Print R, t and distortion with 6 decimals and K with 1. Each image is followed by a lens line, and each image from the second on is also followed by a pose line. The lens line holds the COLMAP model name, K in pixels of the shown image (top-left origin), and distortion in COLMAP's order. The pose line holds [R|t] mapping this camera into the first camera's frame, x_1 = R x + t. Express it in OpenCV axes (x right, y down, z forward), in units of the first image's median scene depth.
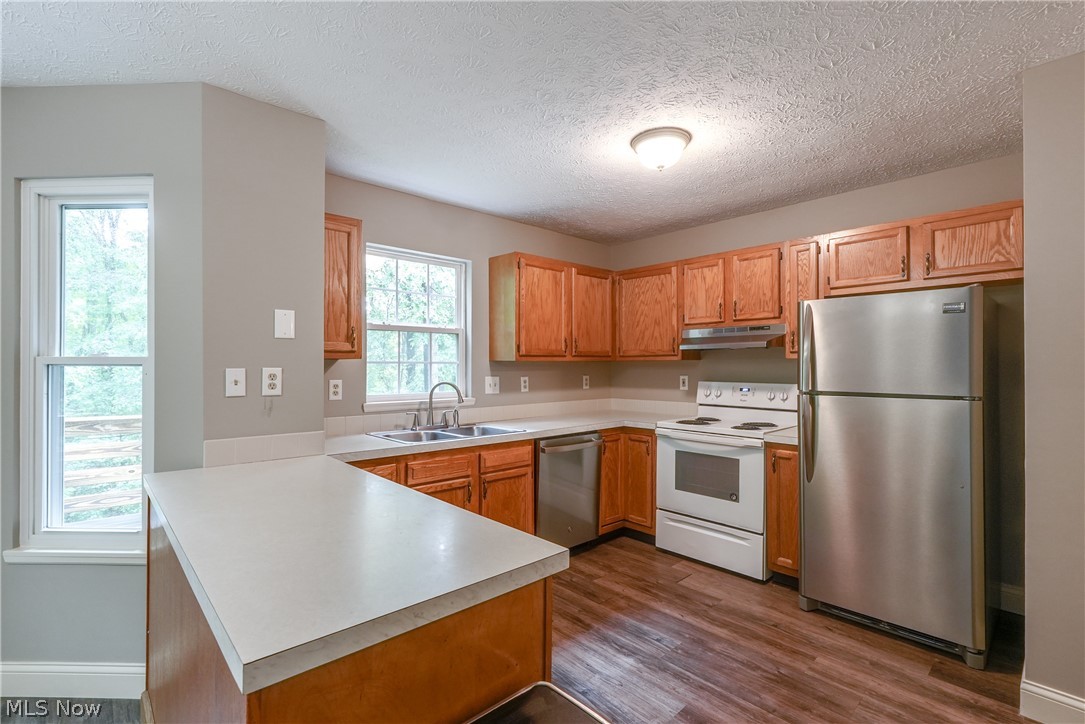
lens RADIAL K [[500.2, 0, 536.0], [0, 500.2, 365.5], [0, 0, 1]] dist [-0.005710, 0.004832]
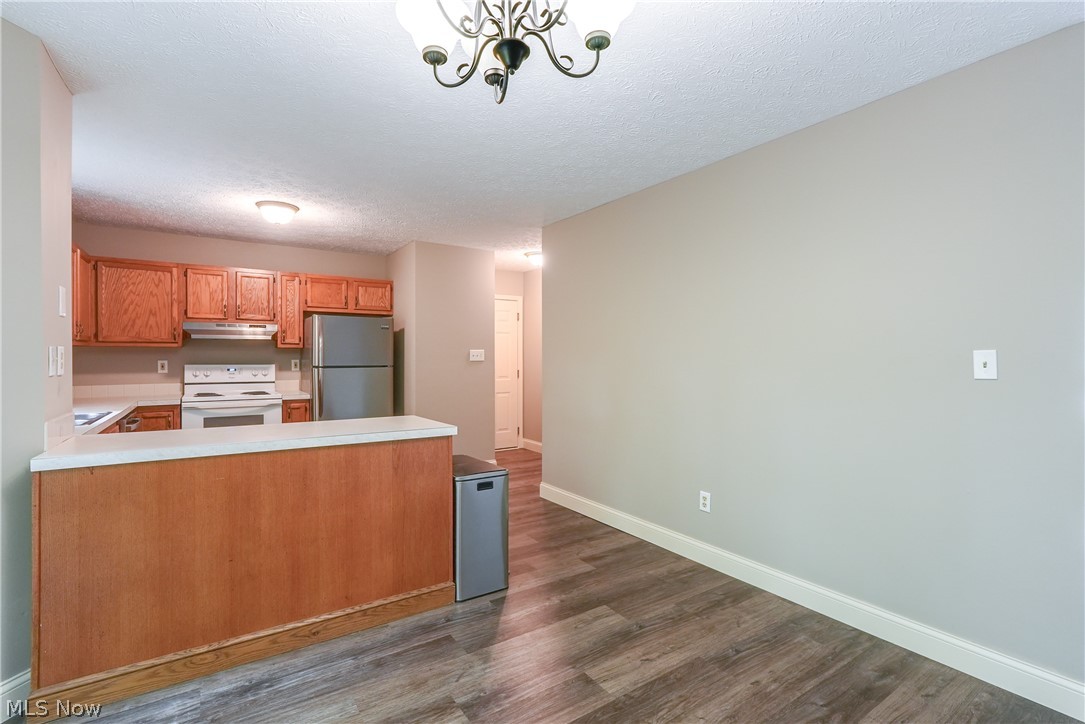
lens RADIAL K [[500.2, 0, 553.7], [0, 500.2, 358.6], [0, 0, 1]] dist [-0.005710, 0.004832]
pose [[0.131791, -0.005582, 0.991262, -0.911086], [-0.000971, 0.999983, 0.005761, 0.011221], [-0.991277, -0.001722, 0.131783, -0.048615]]
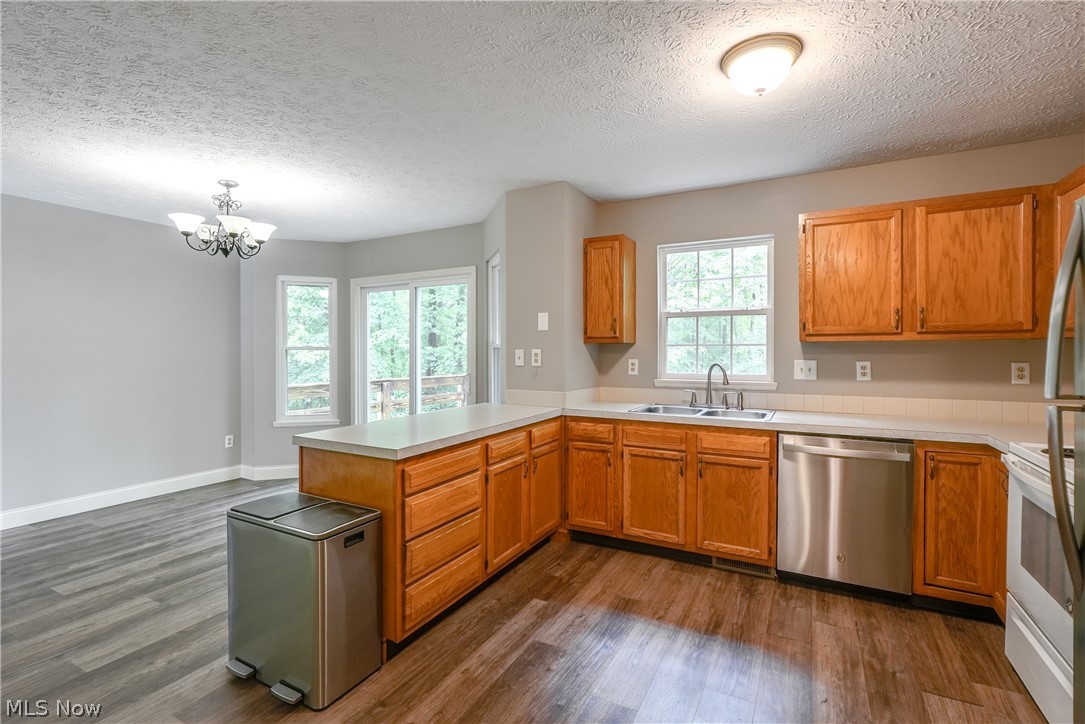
lens RADIAL K [[500.2, 0, 534.7], [0, 500.2, 354.8], [0, 0, 1]] dist [-0.005710, 0.004832]
pose [[0.325565, 0.007820, -0.945487, 0.671484], [0.002123, 0.999957, 0.009001, 0.005096], [0.945517, -0.004937, 0.325535, 0.314986]]
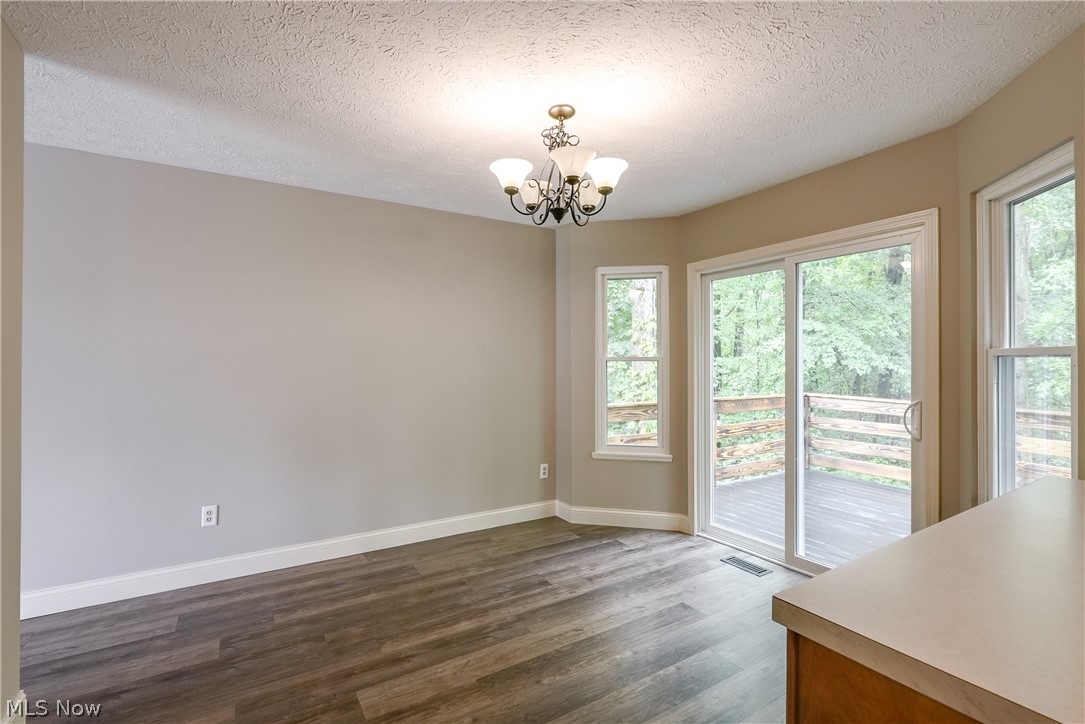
lens RADIAL K [[500.2, 0, 542.3], [0, 500.2, 357.2], [0, 0, 1]] dist [-0.005710, 0.004832]
pose [[-0.181327, -0.008655, -0.983385, 0.155097], [0.006907, 0.999925, -0.010074, 0.002833], [0.983399, -0.008619, -0.181253, 0.146687]]
